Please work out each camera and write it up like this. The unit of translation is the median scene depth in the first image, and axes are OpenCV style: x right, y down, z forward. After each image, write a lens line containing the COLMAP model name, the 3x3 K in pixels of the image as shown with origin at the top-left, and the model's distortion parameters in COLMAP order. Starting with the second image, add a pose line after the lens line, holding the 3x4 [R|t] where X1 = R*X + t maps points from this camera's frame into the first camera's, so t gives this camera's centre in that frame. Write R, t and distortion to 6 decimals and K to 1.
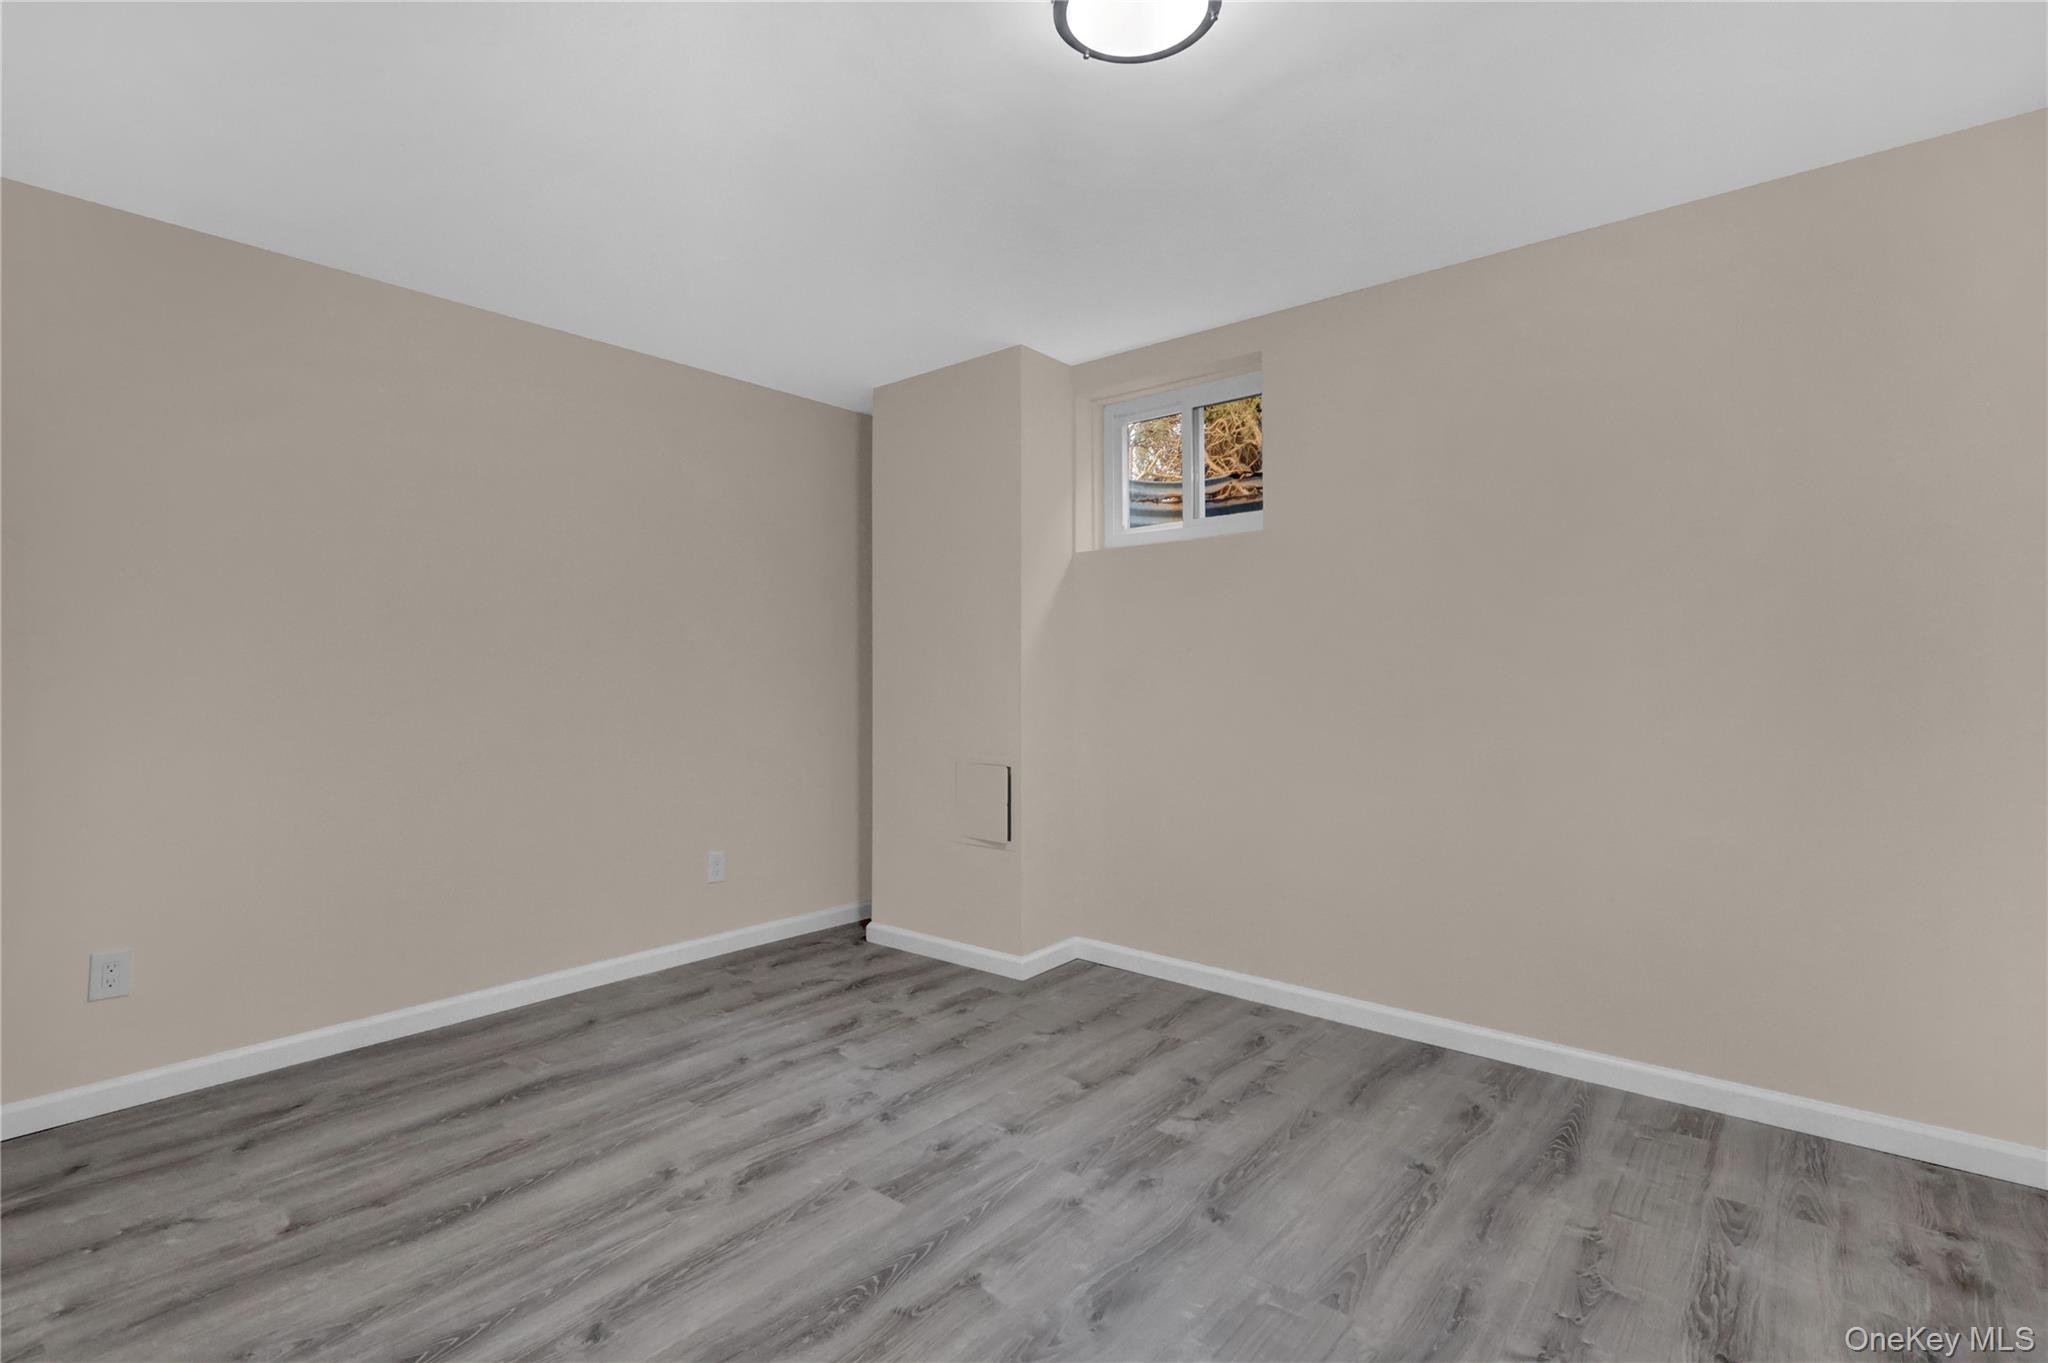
lens RADIAL K [[967.5, 0, 1024.0], [0, 967.5, 681.5], [0, 0, 1]] dist [-0.001551, 0.000709]
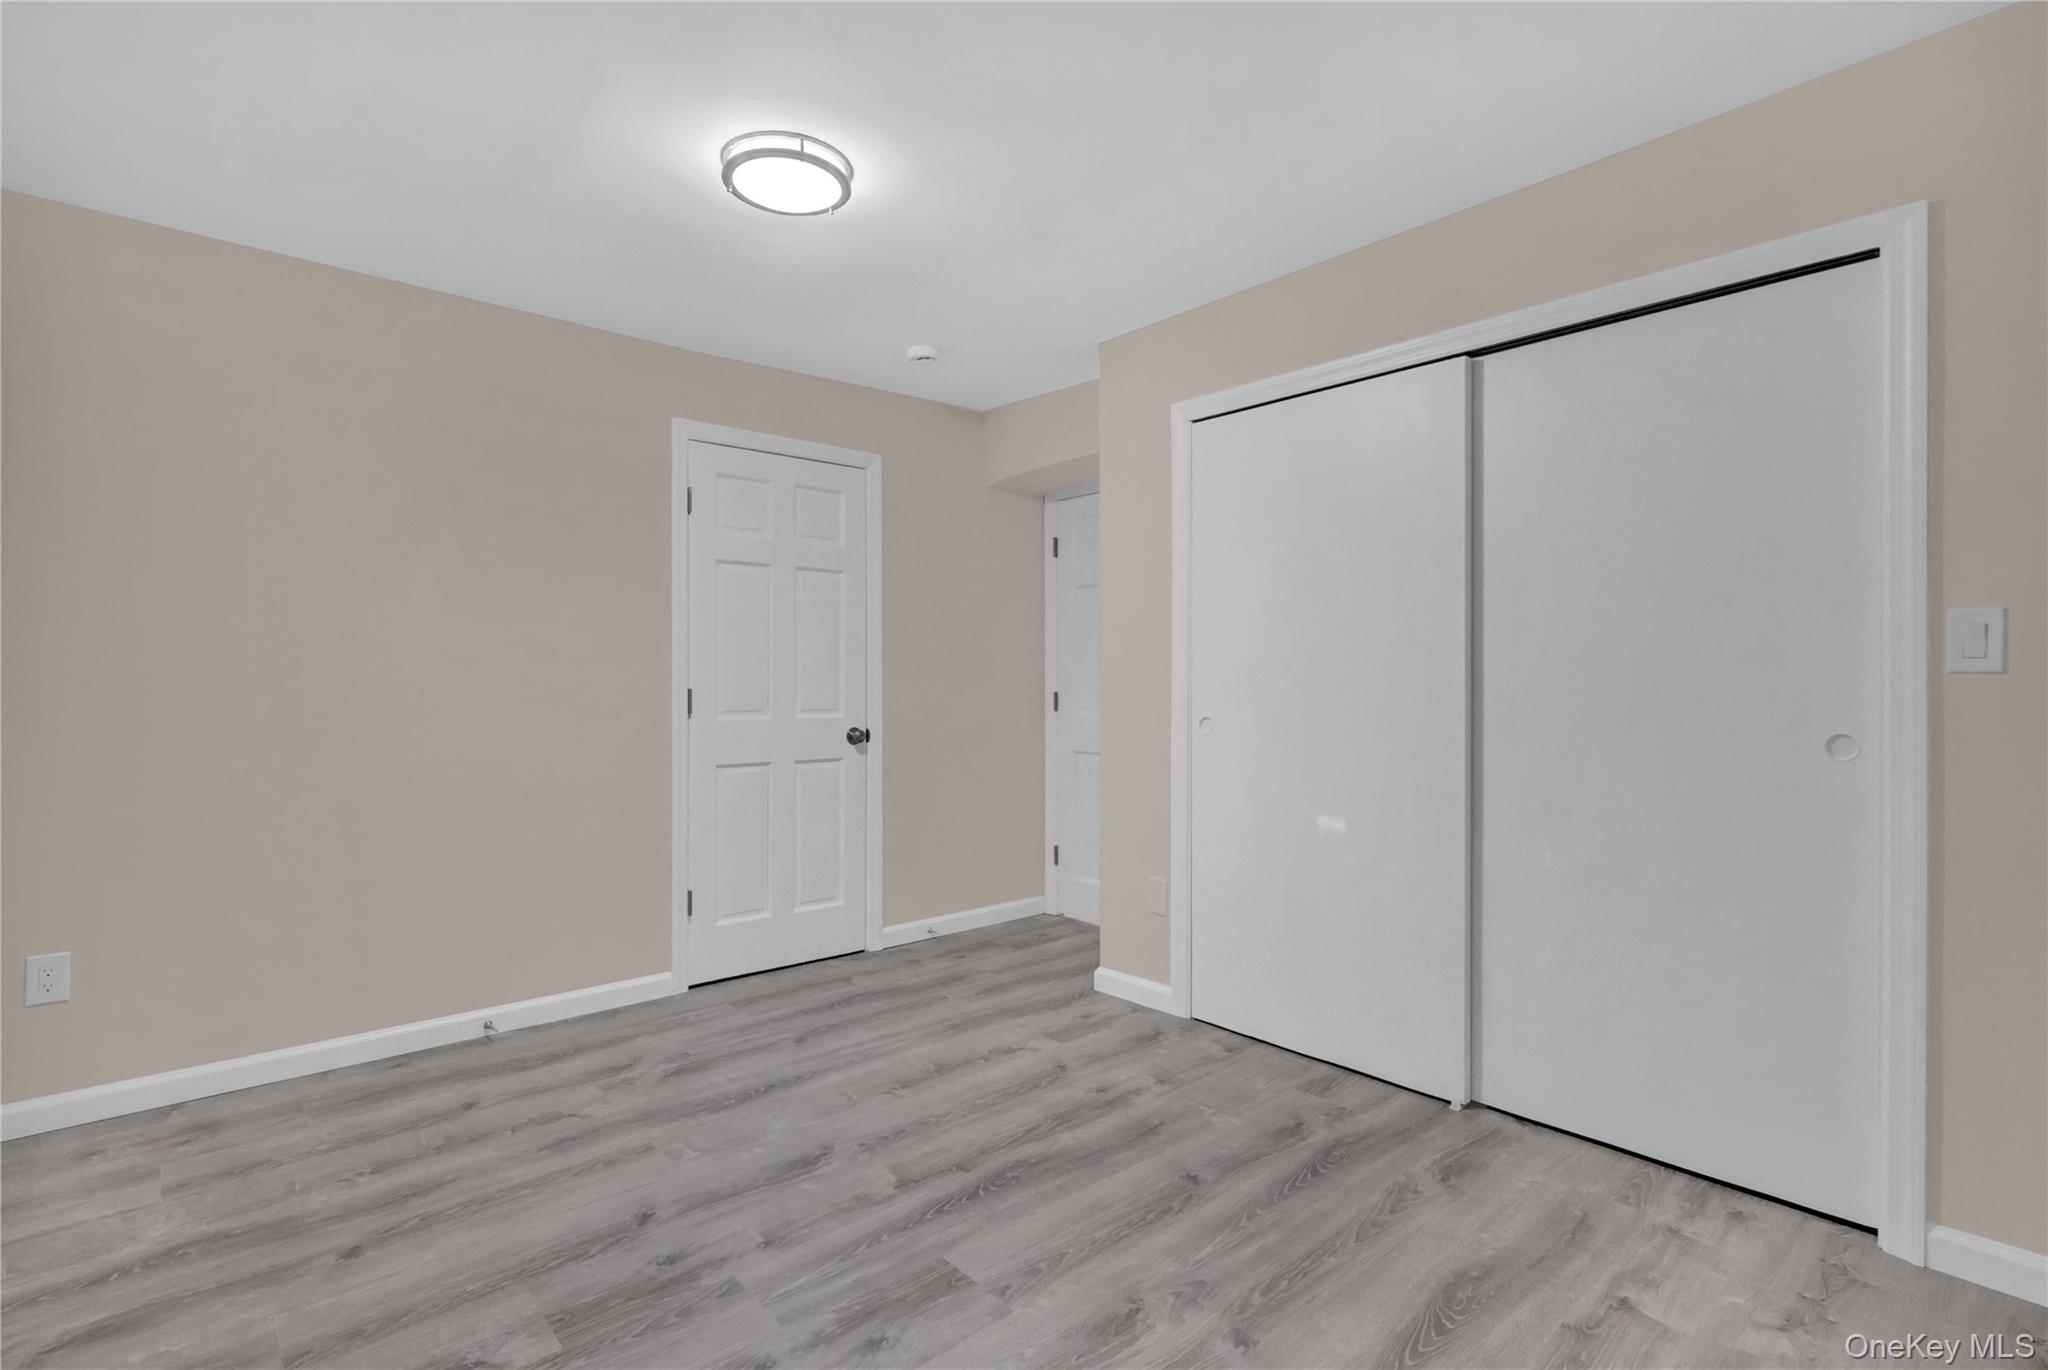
lens RADIAL K [[967.5, 0, 1024.0], [0, 967.5, 685.0], [0, 0, 1]] dist [-0.001551, 0.000709]
pose [[-0.988077, 0.003644, 0.153917, -0.353416], [0.005004, 0.999952, 0.008450, -0.009568], [-0.153878, 0.009119, -0.988048, 1.955374]]
